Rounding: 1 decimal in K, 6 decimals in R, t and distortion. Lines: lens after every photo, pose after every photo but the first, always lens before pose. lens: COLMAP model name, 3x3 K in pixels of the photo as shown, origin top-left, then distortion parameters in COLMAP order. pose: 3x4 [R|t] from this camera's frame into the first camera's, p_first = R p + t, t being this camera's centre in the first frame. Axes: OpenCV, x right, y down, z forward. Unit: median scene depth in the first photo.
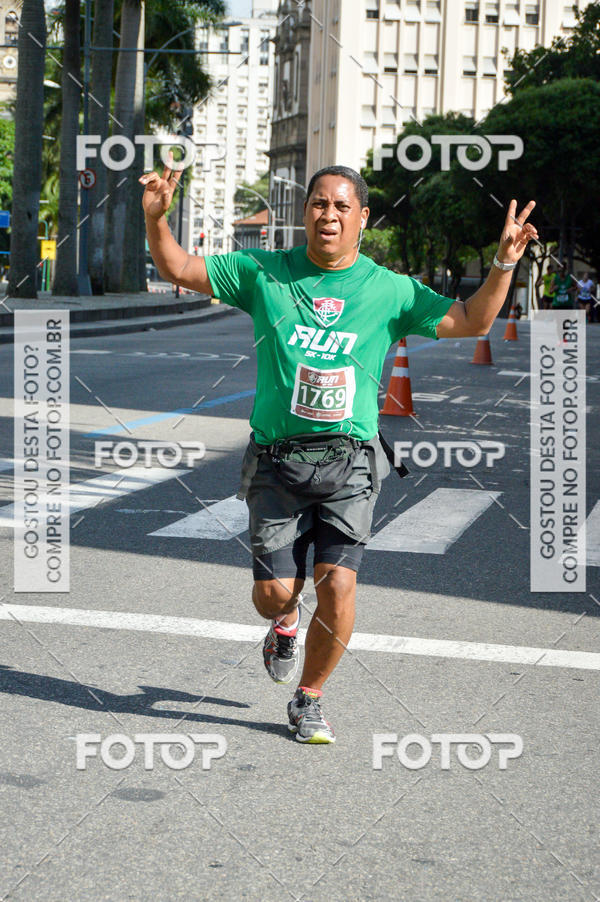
lens RADIAL K [[2907.9, 0, 300.0], [0, 2907.9, 451.0], [0, 0, 1]] dist [0.013177, 3.843528]
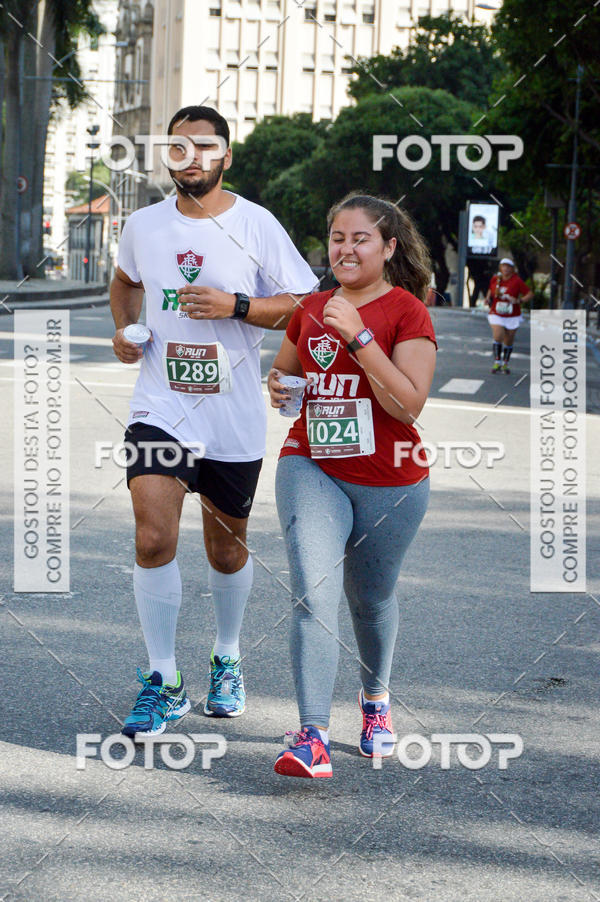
lens RADIAL K [[5949.7, 0, 118.9], [0, 5949.7, 401.4], [0, 0, 1]] dist [0.147586, 8.471336]
pose [[0.998529, 0.002047, 0.054184, -0.123437], [-0.000062, 0.999329, -0.036624, 0.065575], [-0.054223, 0.036566, 0.997859, -1.102371]]
